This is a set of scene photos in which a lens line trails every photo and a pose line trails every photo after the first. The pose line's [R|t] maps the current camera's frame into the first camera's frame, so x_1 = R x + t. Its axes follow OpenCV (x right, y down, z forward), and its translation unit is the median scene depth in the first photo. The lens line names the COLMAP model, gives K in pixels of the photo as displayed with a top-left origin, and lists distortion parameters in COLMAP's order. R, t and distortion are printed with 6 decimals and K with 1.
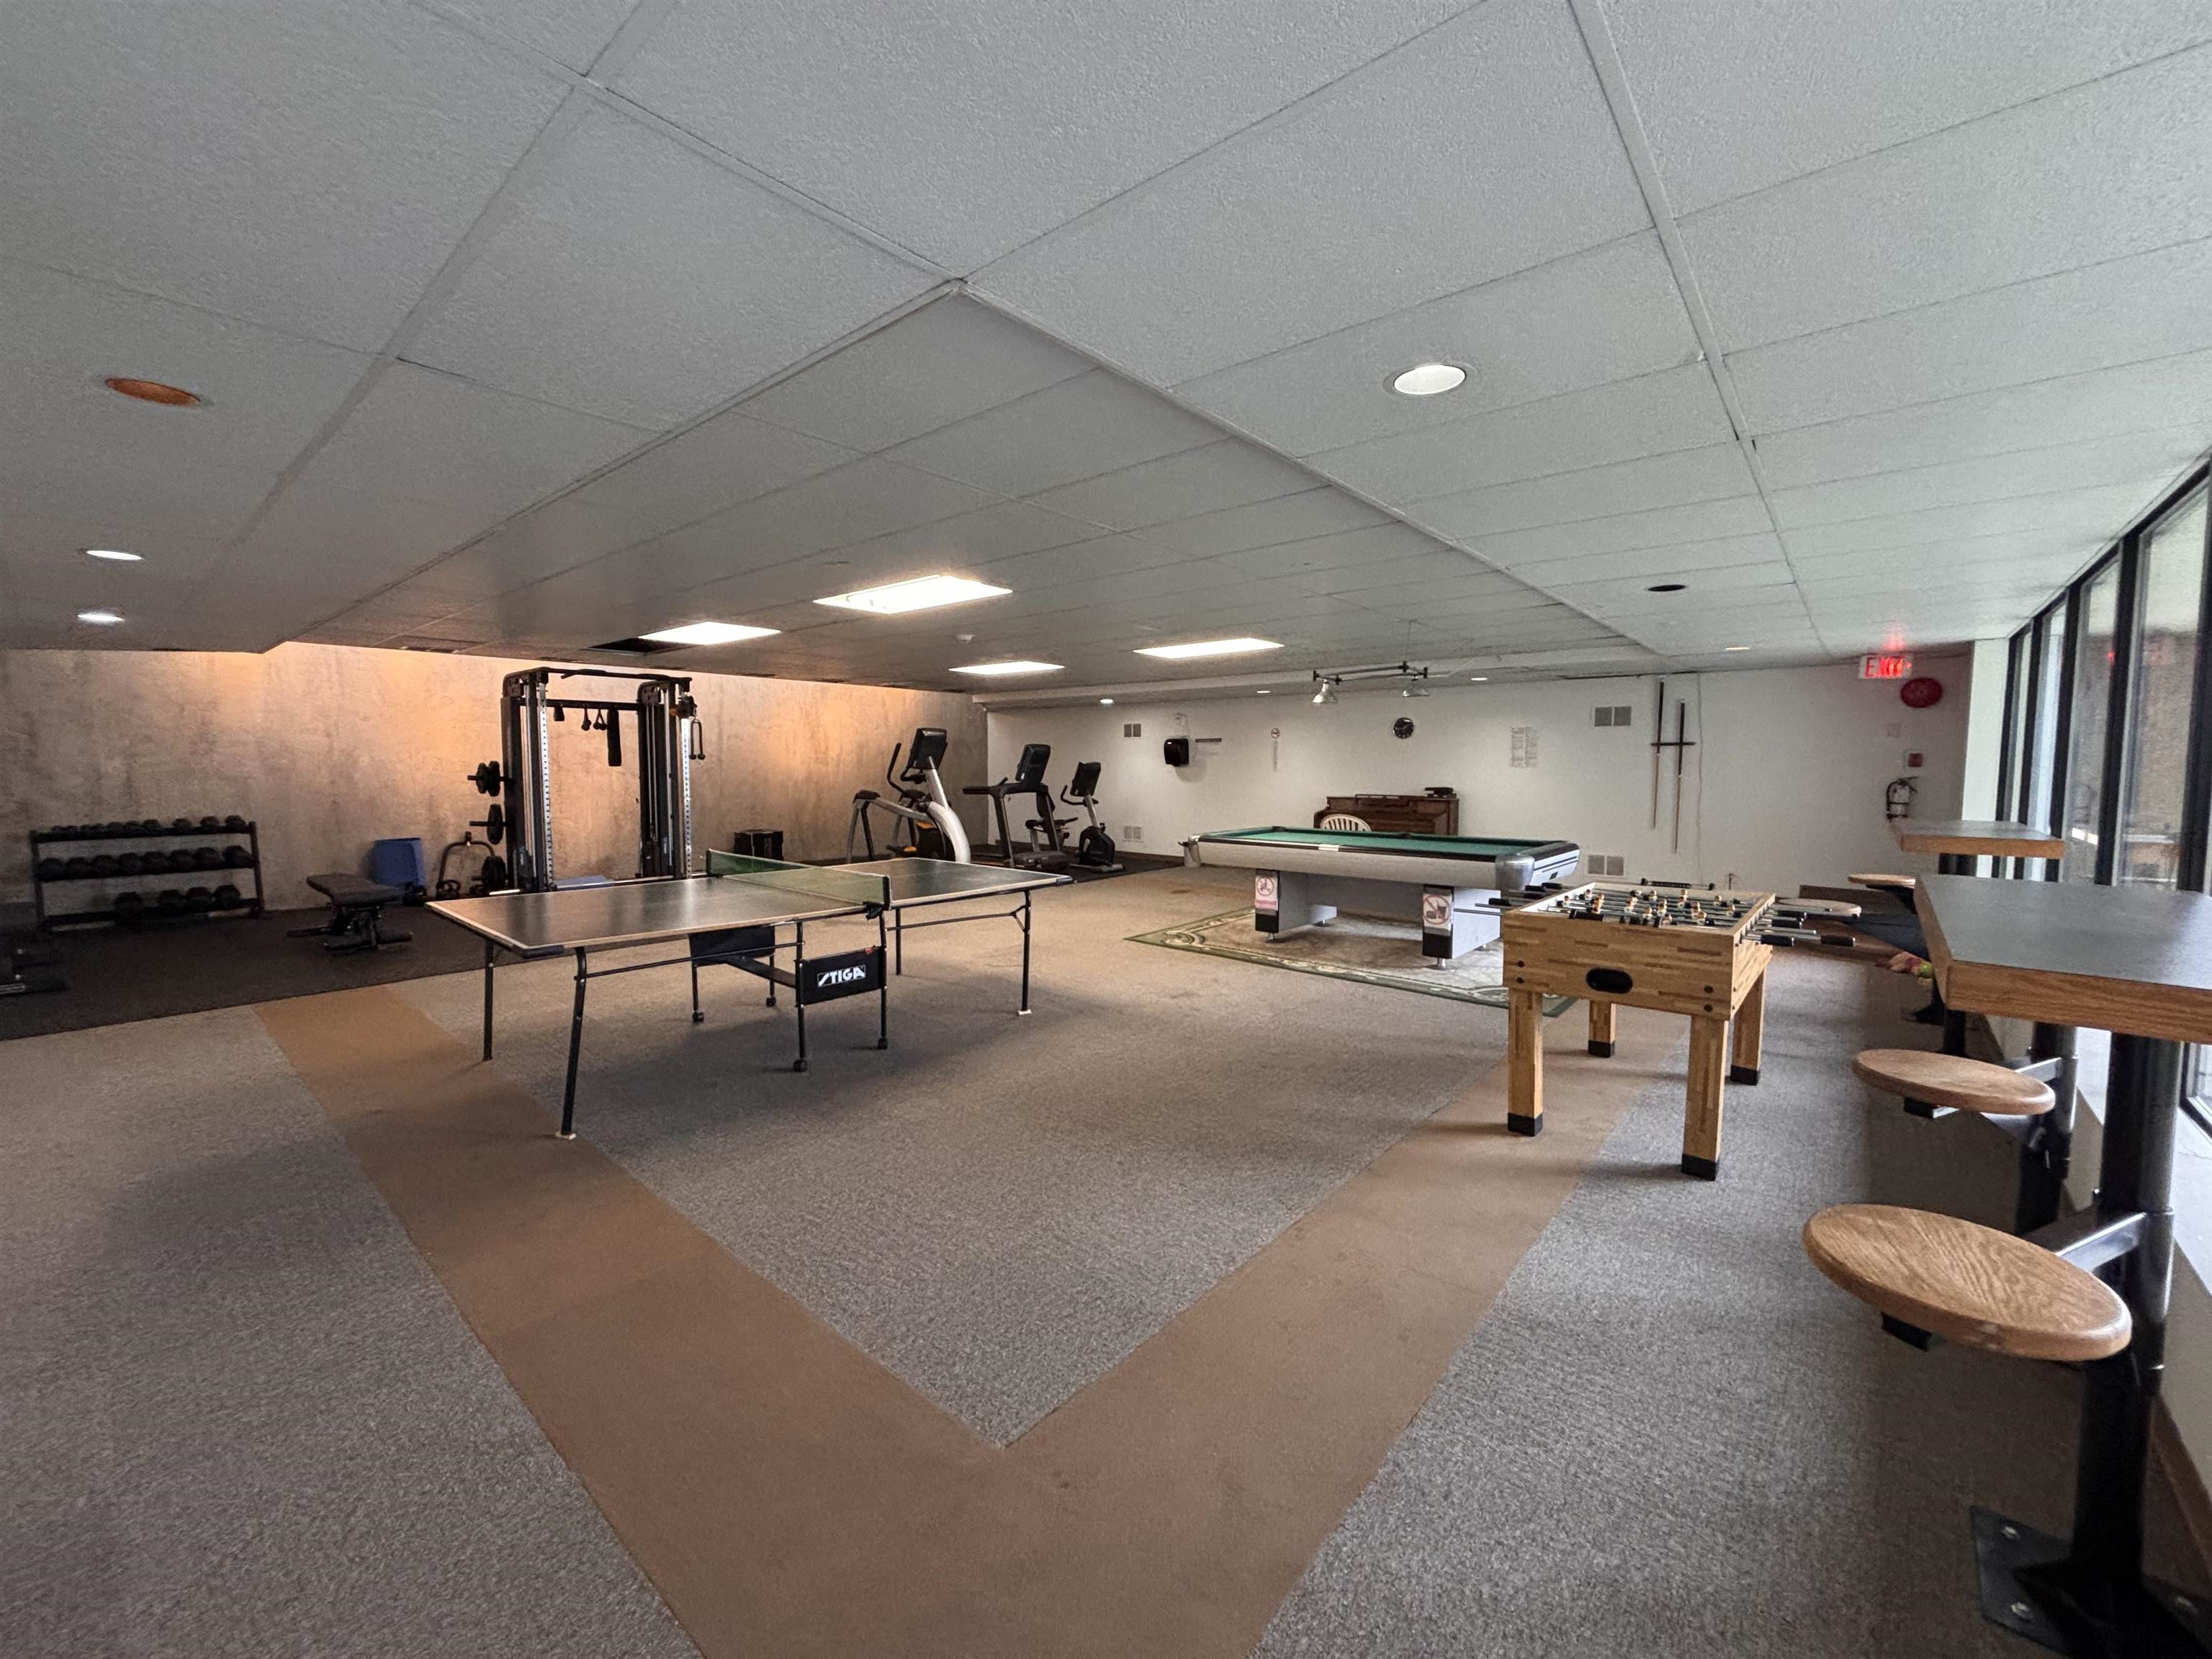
lens RADIAL K [[885.4, 0, 1100.8], [0, 885.4, 819.0], [0, 0, 1]] dist [0.000862, -0.000549]
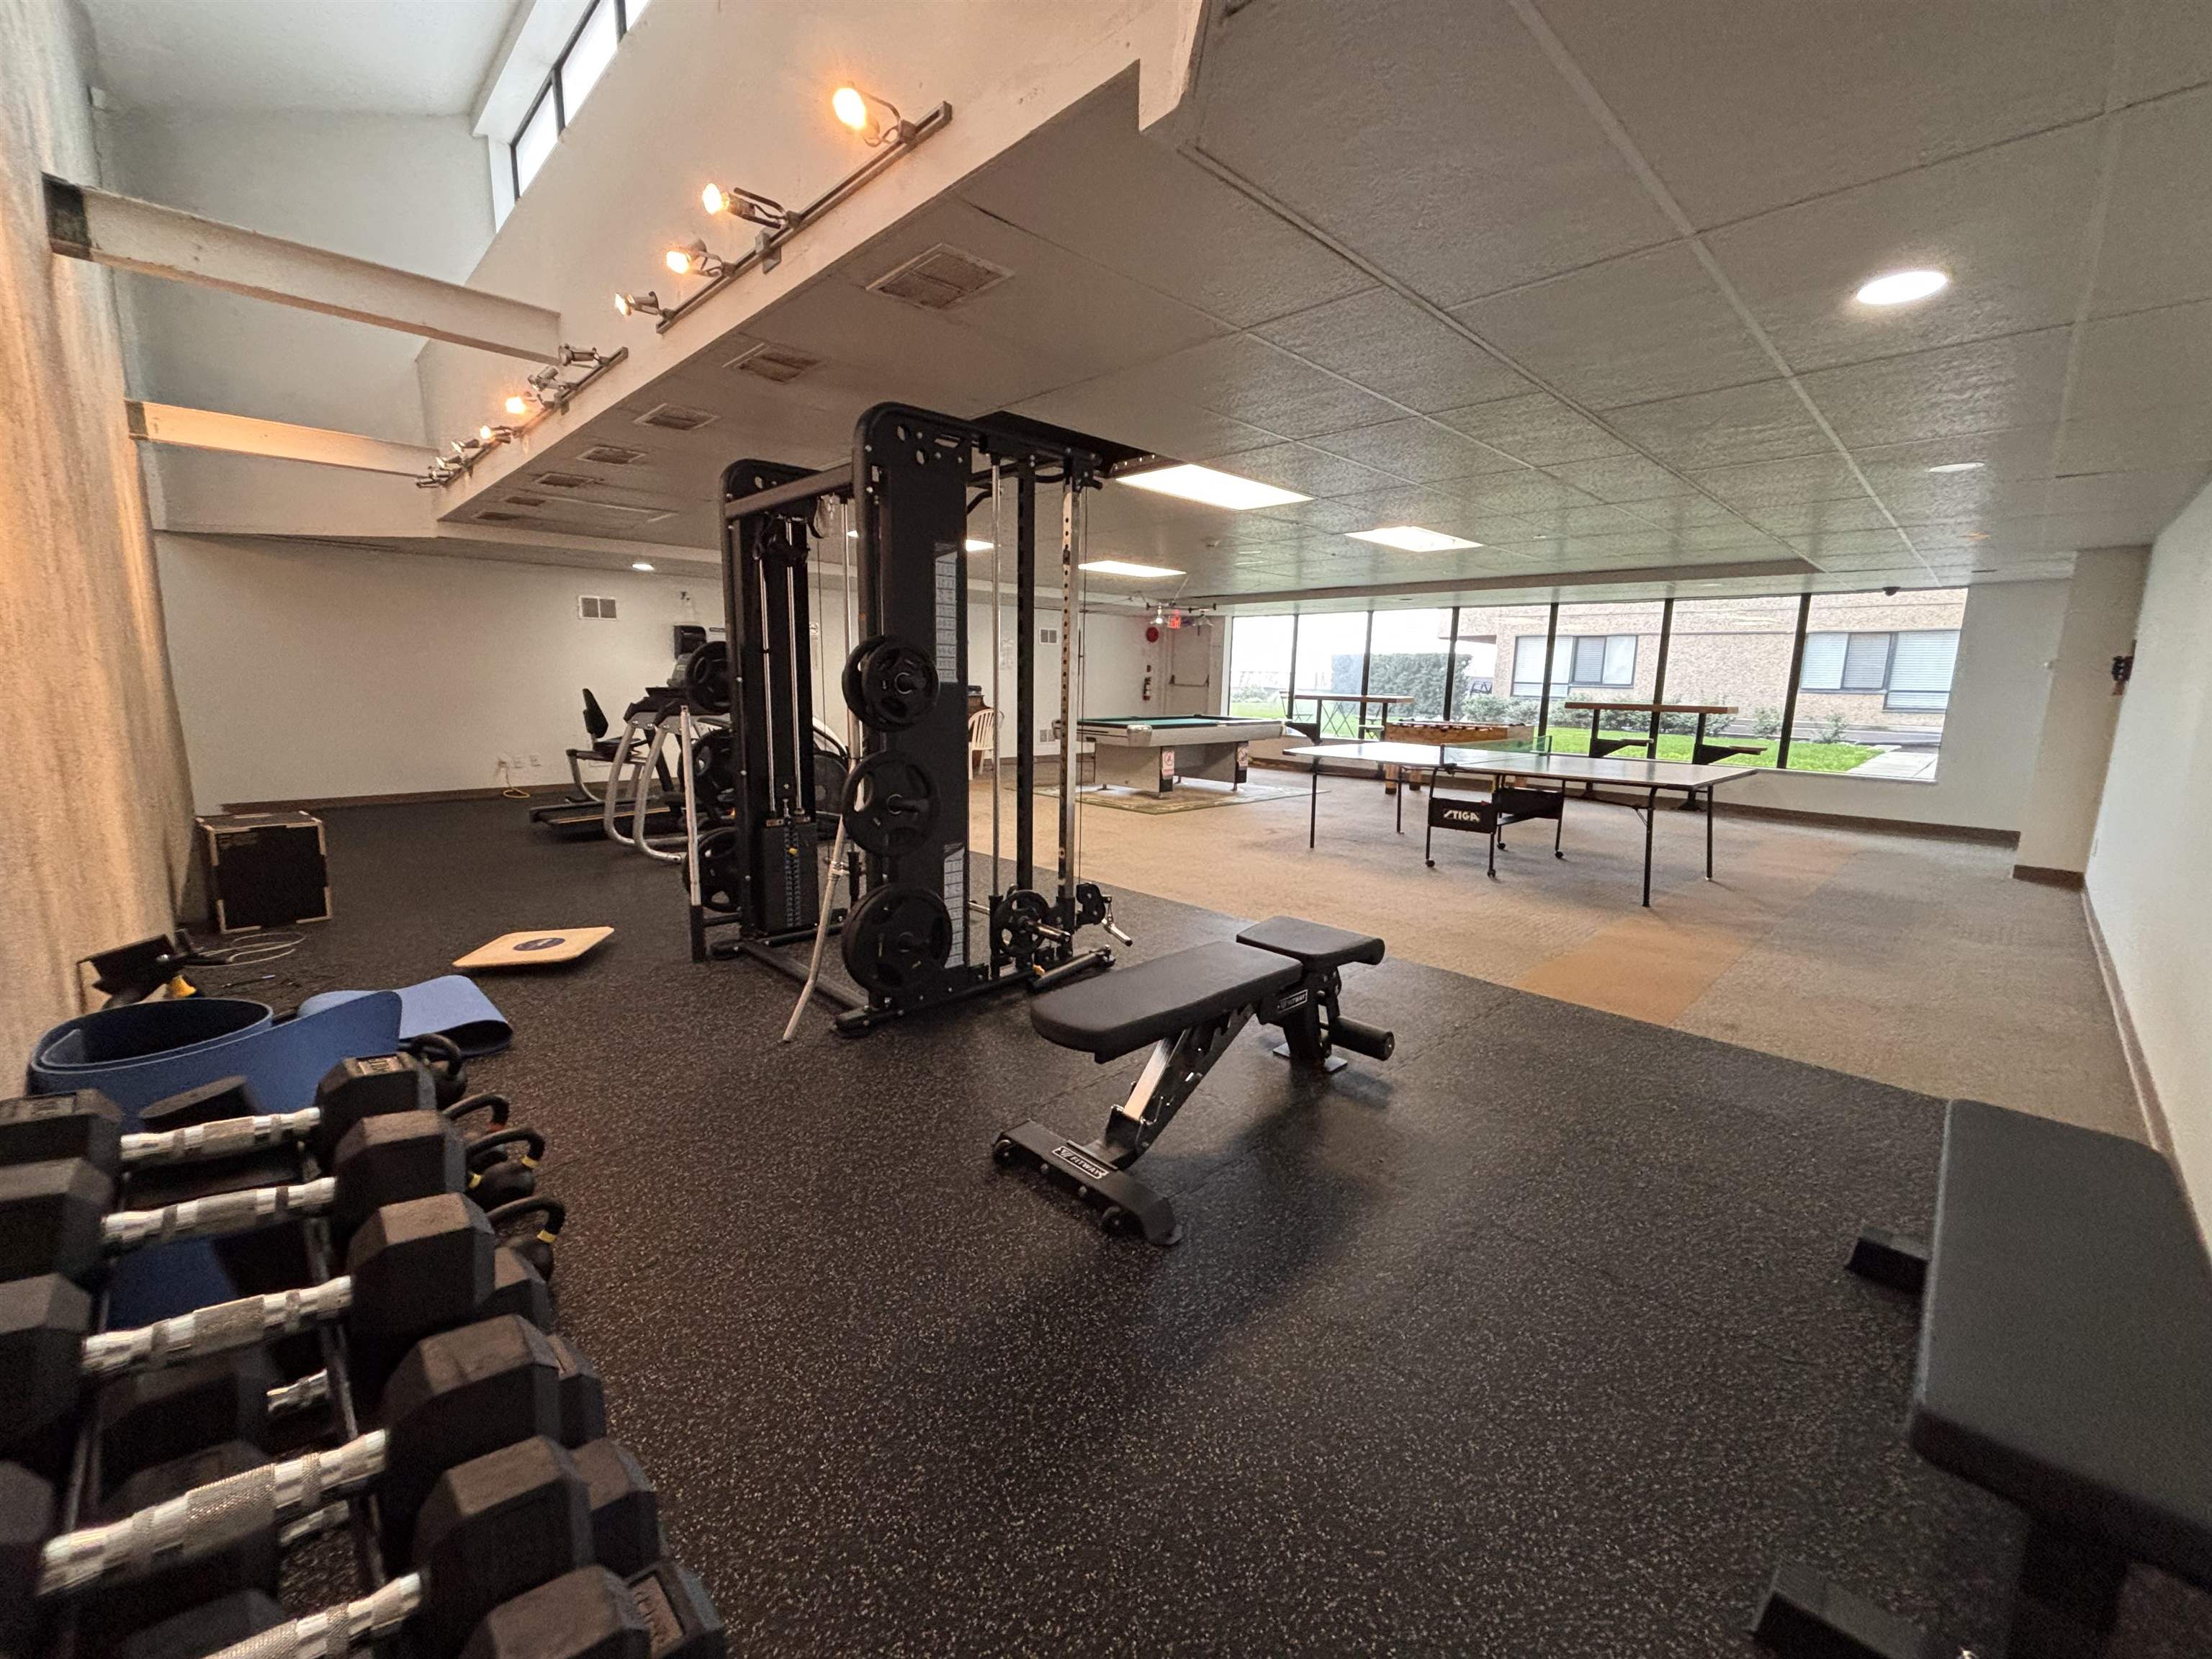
lens RADIAL K [[885.4, 0, 1105.6], [0, 885.4, 833.2], [0, 0, 1]] dist [0.000862, -0.000549]
pose [[0.081559, -0.174347, 0.981301, -0.959890], [0.046553, 0.984173, 0.170988, -0.038937], [-0.995581, 0.031737, 0.088384, 0.806582]]
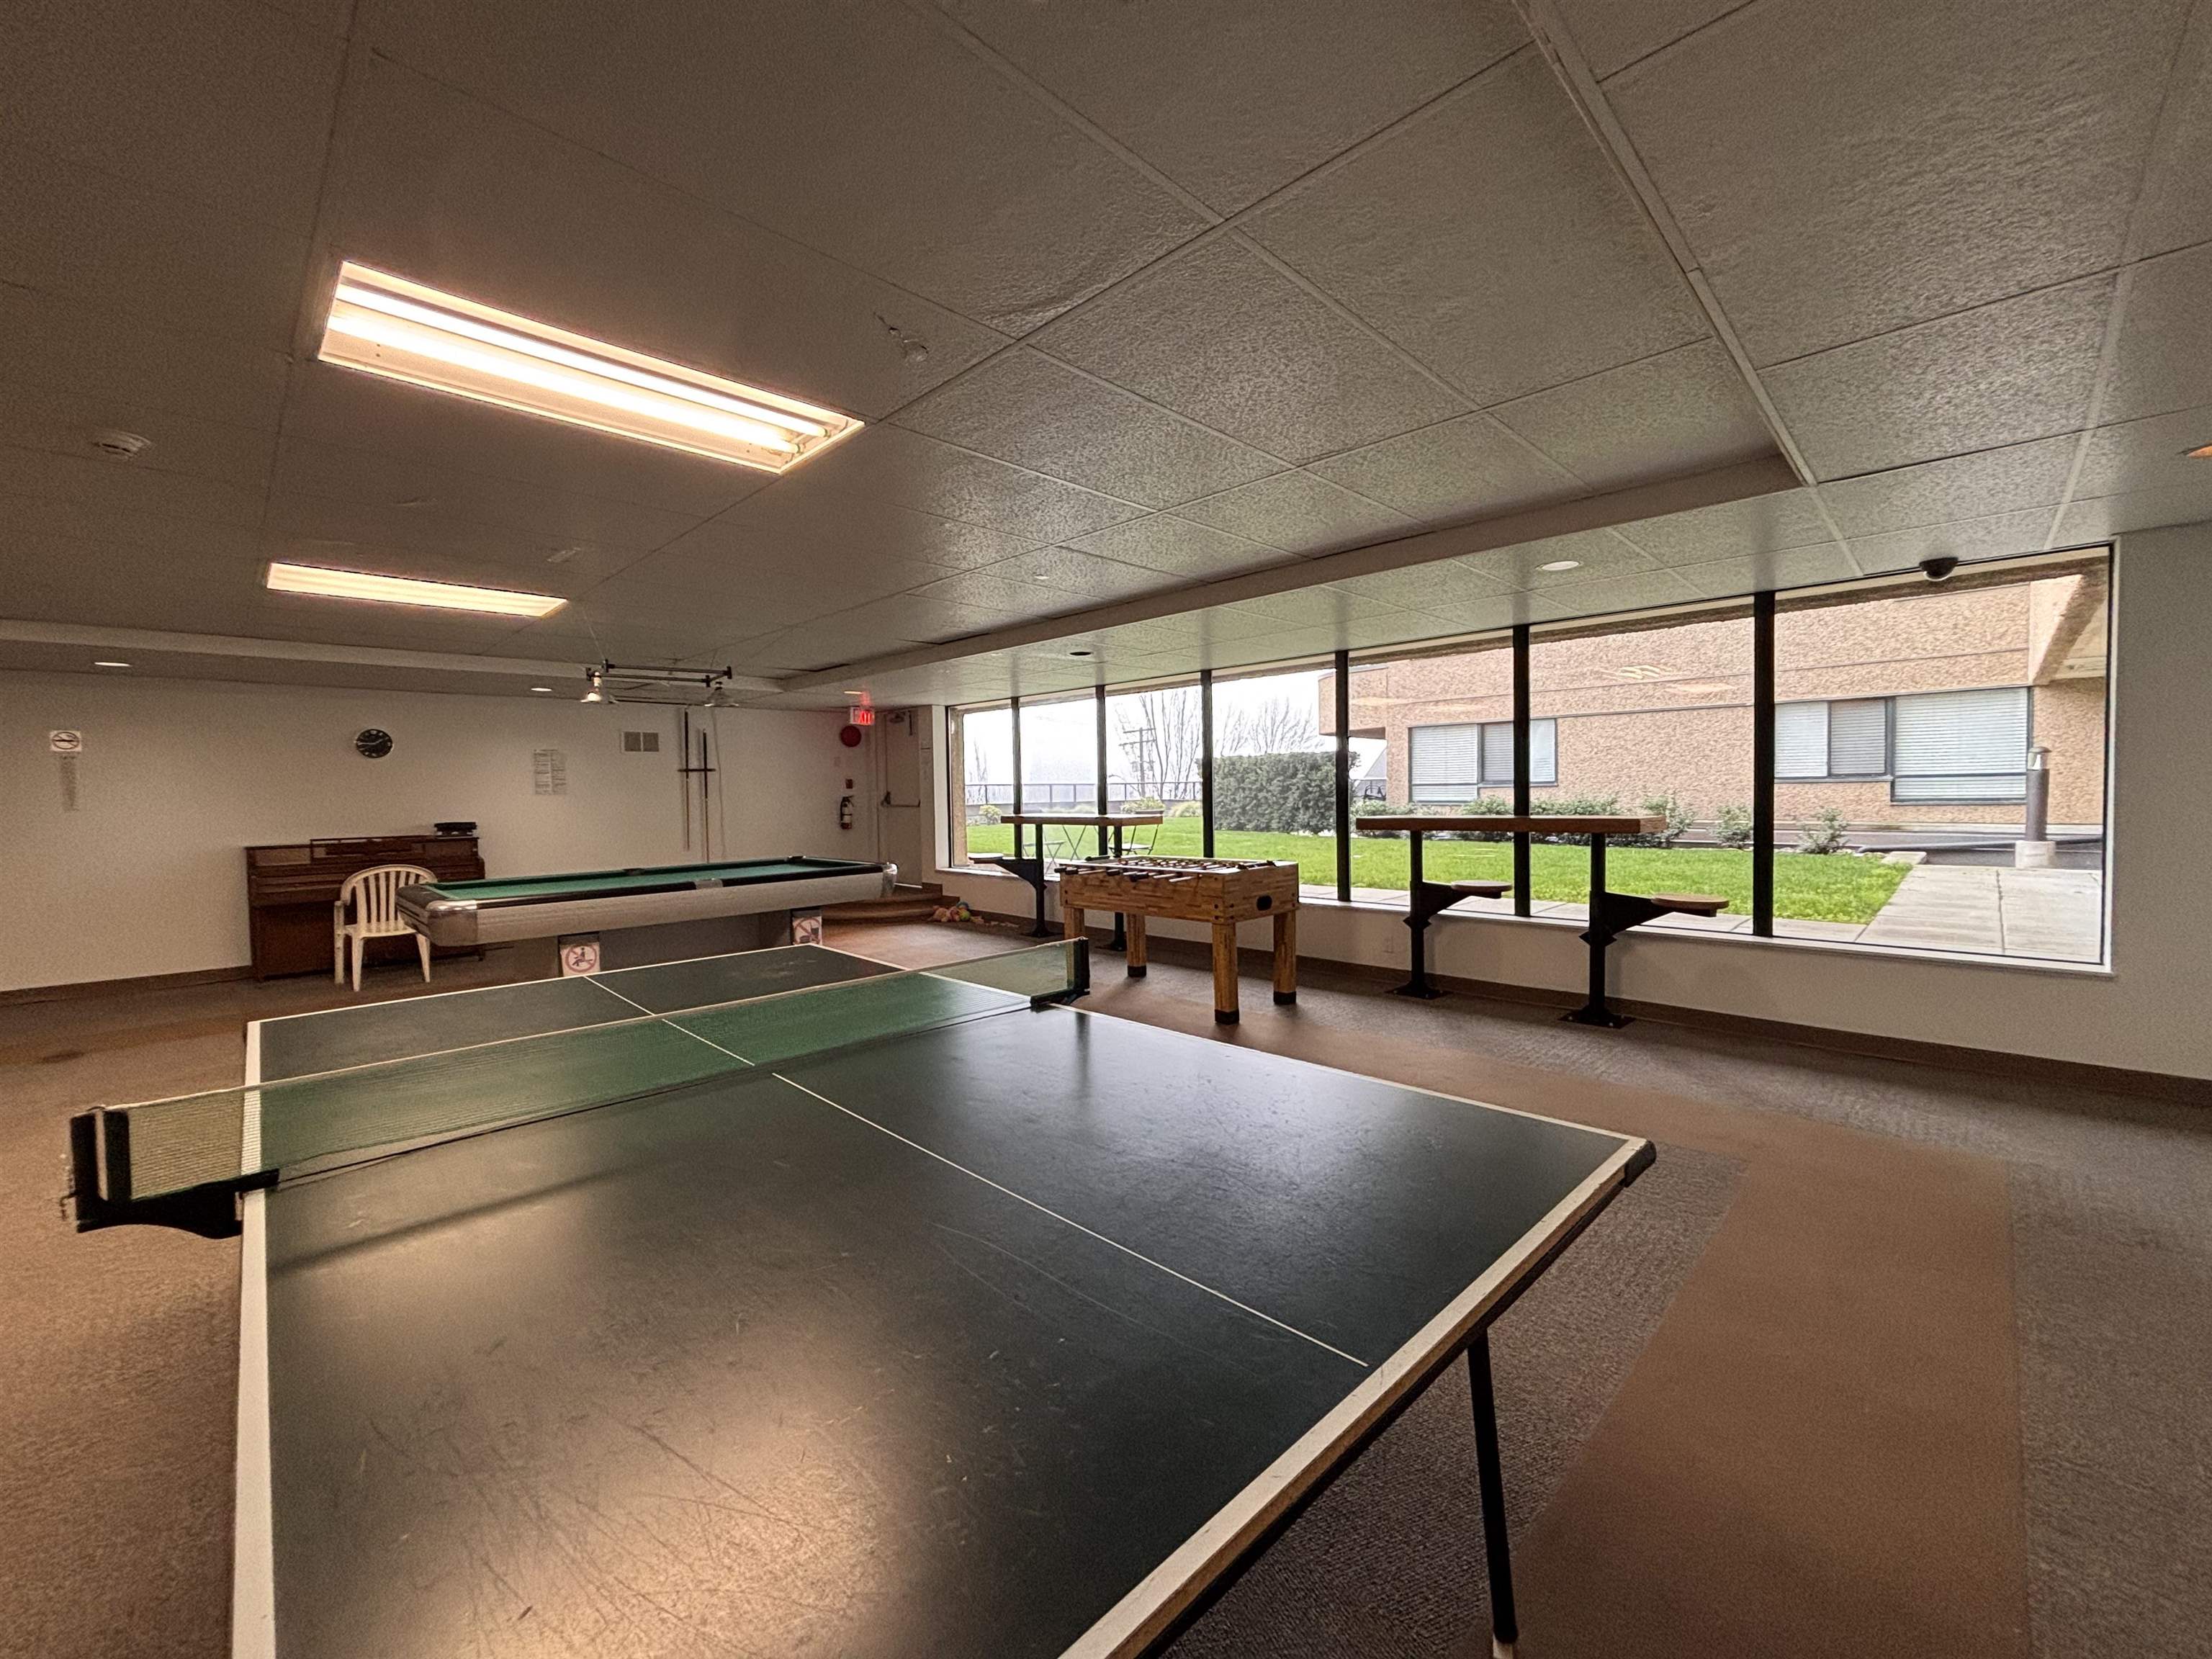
lens RADIAL K [[885.4, 0, 1096.7], [0, 885.4, 822.5], [0, 0, 1]] dist [0.000862, -0.000549]
pose [[0.071944, -0.037797, 0.996692, -0.390022], [0.084502, 0.995920, 0.031668, -0.014863], [-0.993823, 0.081944, 0.074844, 0.442023]]
